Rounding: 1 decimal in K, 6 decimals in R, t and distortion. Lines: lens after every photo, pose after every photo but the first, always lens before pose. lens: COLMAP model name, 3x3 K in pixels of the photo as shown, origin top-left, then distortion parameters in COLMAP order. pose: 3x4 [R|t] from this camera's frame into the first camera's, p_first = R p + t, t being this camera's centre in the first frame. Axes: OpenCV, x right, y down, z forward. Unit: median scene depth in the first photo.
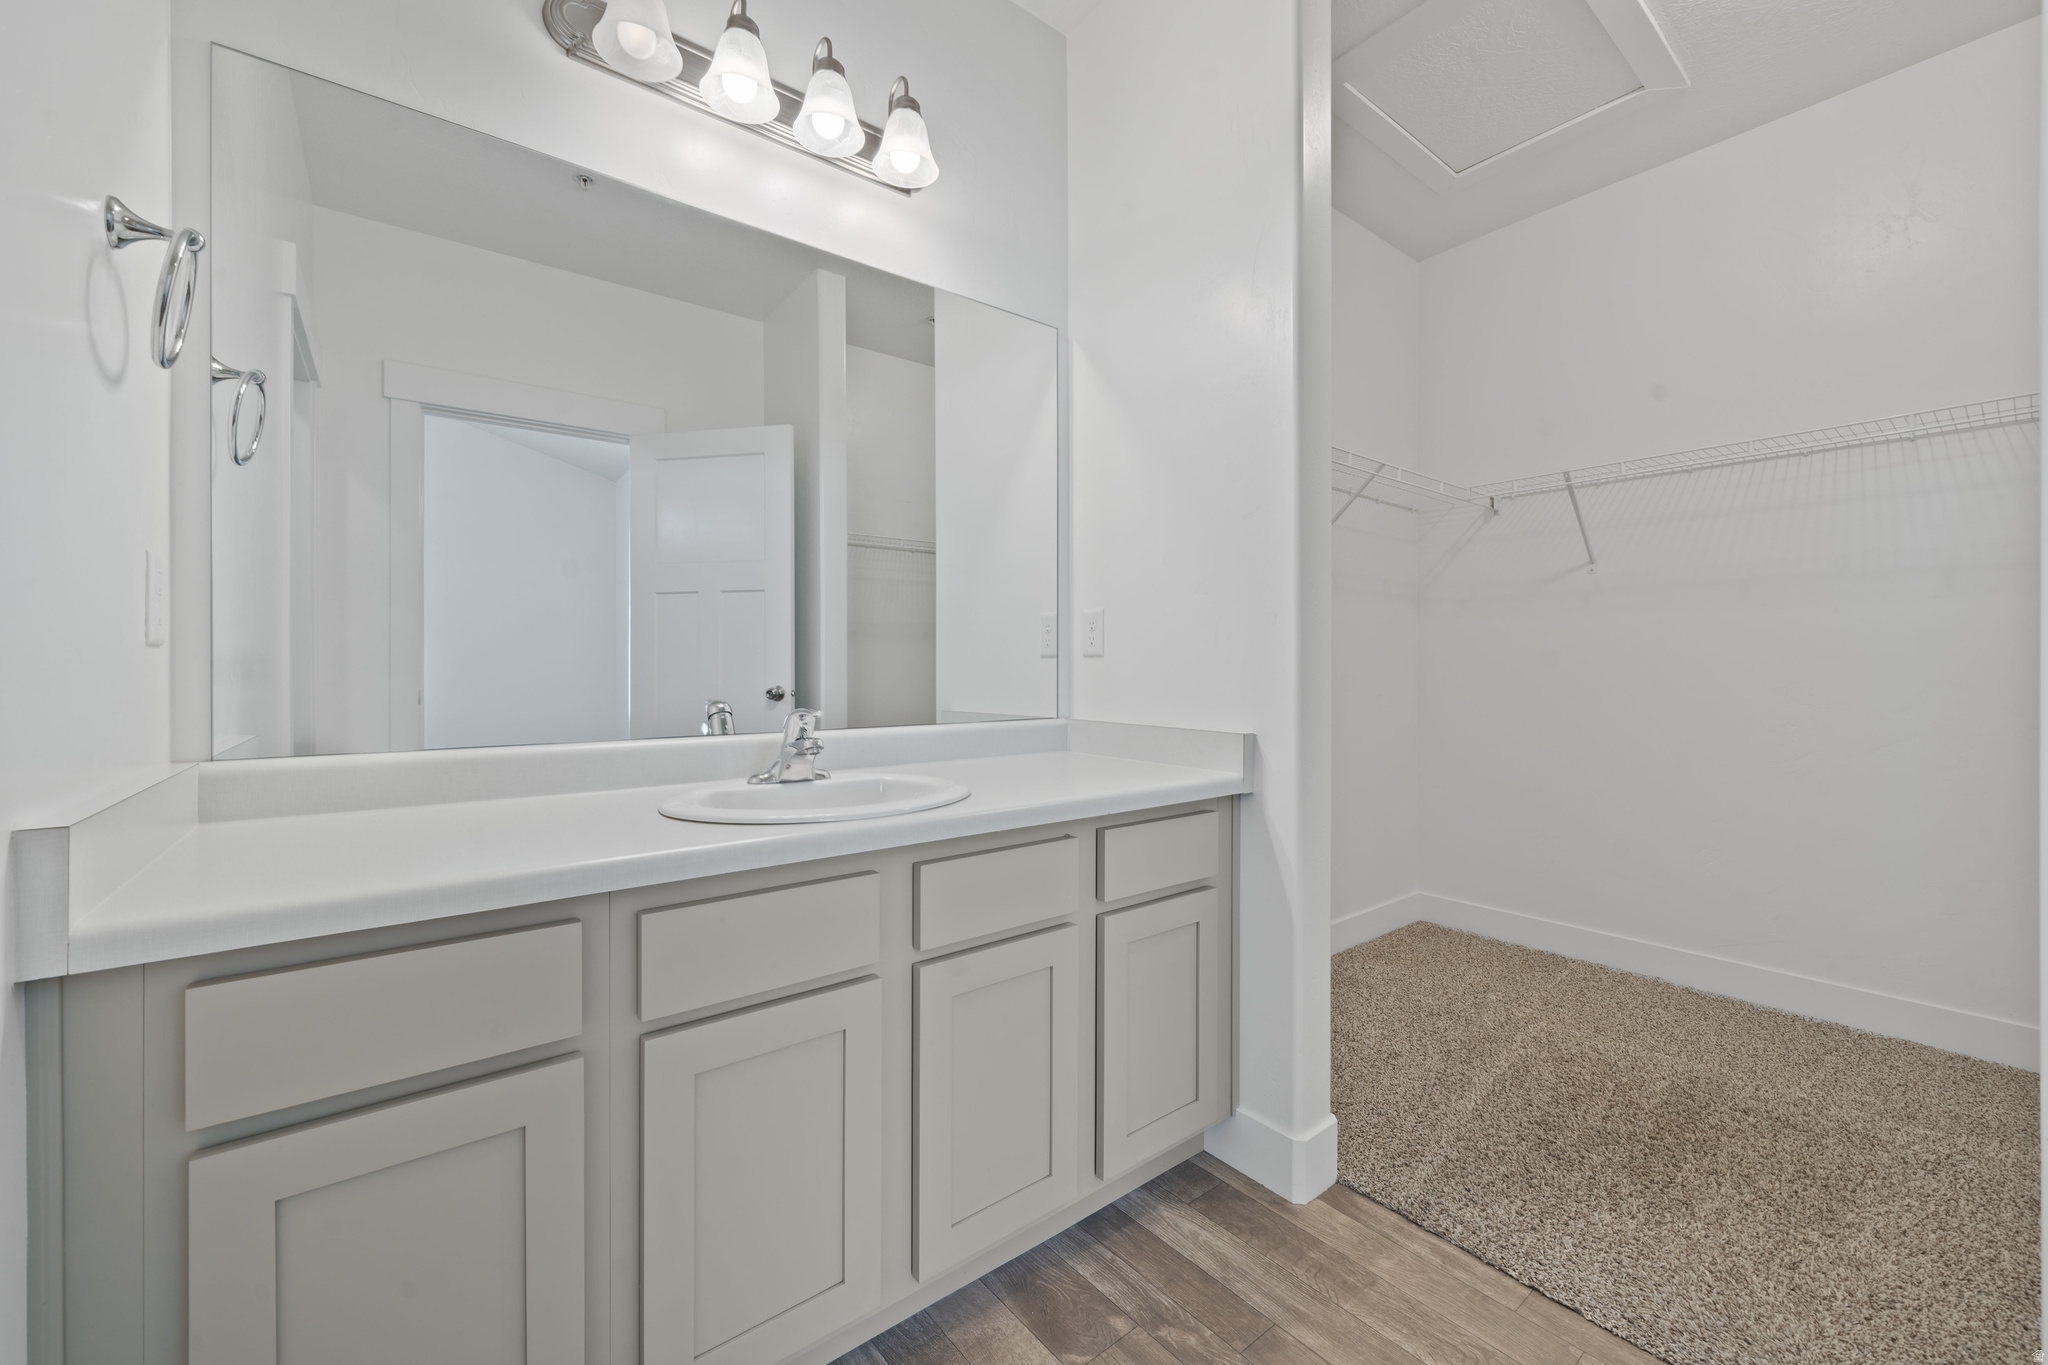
lens RADIAL K [[755.5, 0, 1013.0], [0, 755.5, 674.2], [0, 0, 1]] dist [-0.008110, 0.000053]
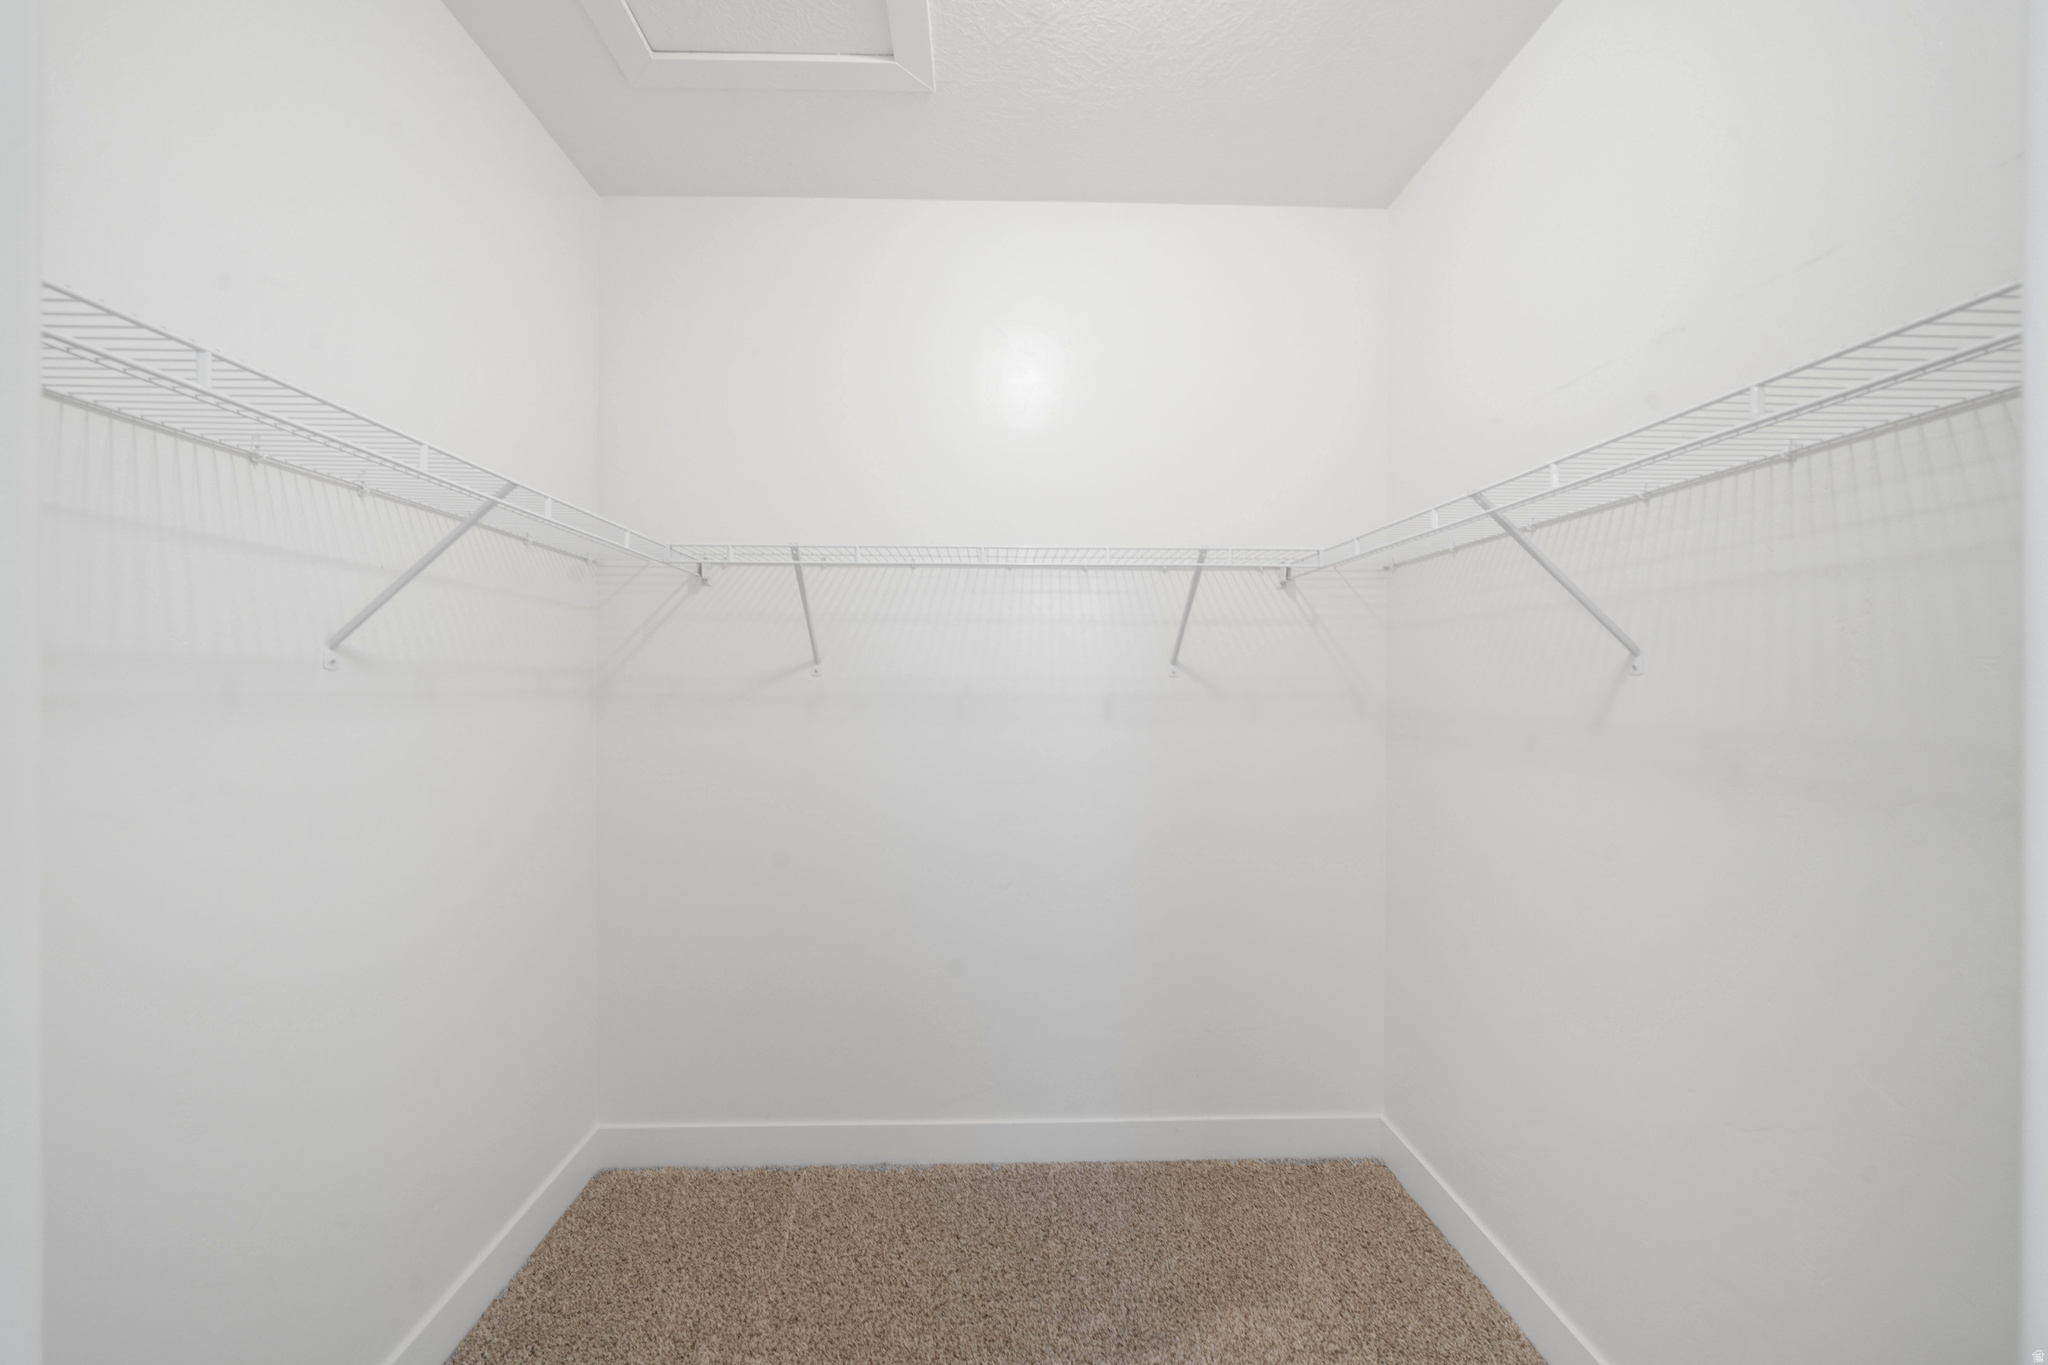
lens RADIAL K [[755.5, 0, 1013.0], [0, 755.5, 674.2], [0, 0, 1]] dist [-0.008110, 0.000053]
pose [[0.568703, 0.016863, 0.822370, 0.238653], [0.012699, 0.999491, -0.029277, -0.109797], [-0.822445, 0.027093, 0.568200, 0.383061]]
